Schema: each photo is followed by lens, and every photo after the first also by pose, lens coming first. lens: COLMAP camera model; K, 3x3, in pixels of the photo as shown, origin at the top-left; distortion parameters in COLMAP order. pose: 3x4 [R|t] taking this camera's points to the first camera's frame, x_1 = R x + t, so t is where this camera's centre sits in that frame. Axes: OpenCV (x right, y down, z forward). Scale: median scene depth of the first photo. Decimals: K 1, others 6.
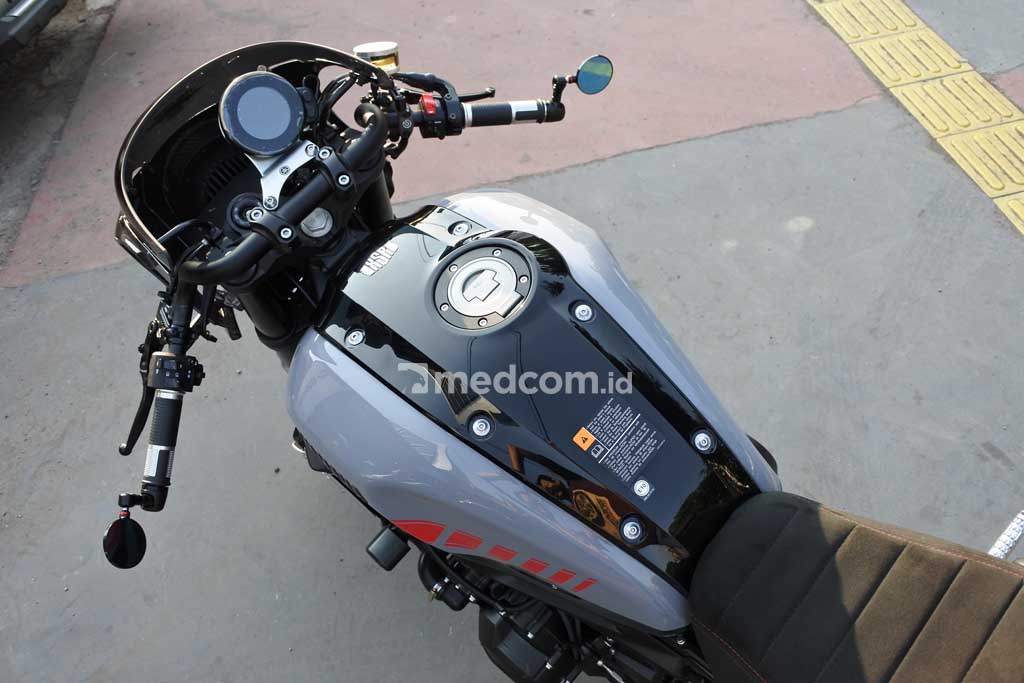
lens RADIAL K [[898.4, 0, 513.4], [0, 898.4, 341.7], [0, 0, 1]] dist [-0.013887, 0.013434]
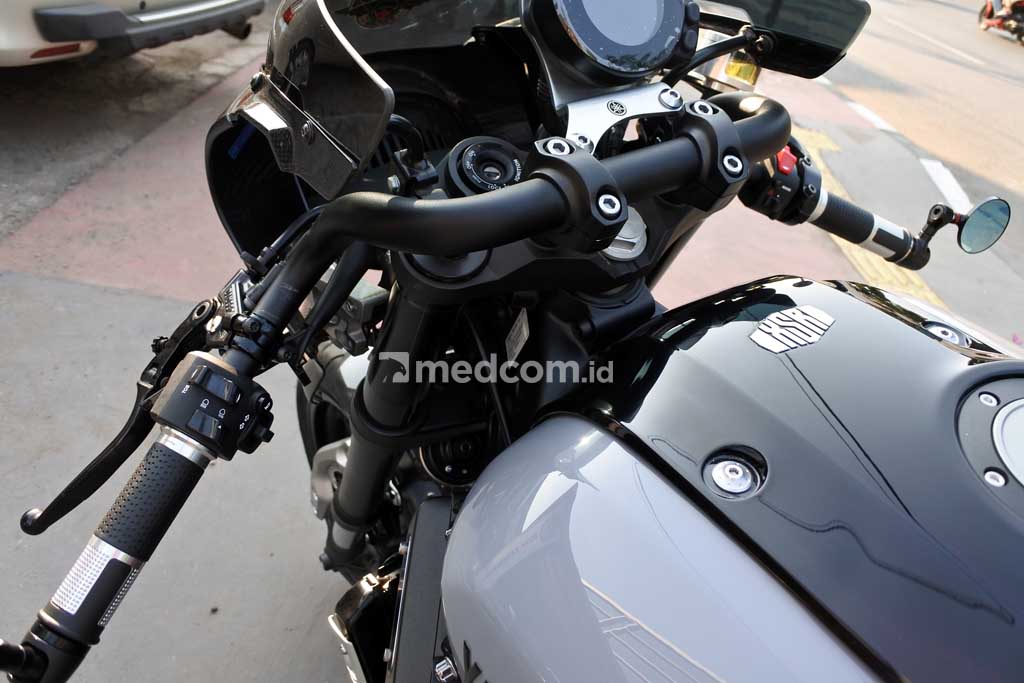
lens RADIAL K [[810.7, 0, 510.9], [0, 810.7, 339.6], [0, 0, 1]] dist [-0.051250, 0.010646]
pose [[0.930348, 0.365010, 0.034934, -0.262416], [-0.344961, 0.903566, -0.254105, 0.055792], [-0.124316, 0.224355, 0.966546, 0.569670]]
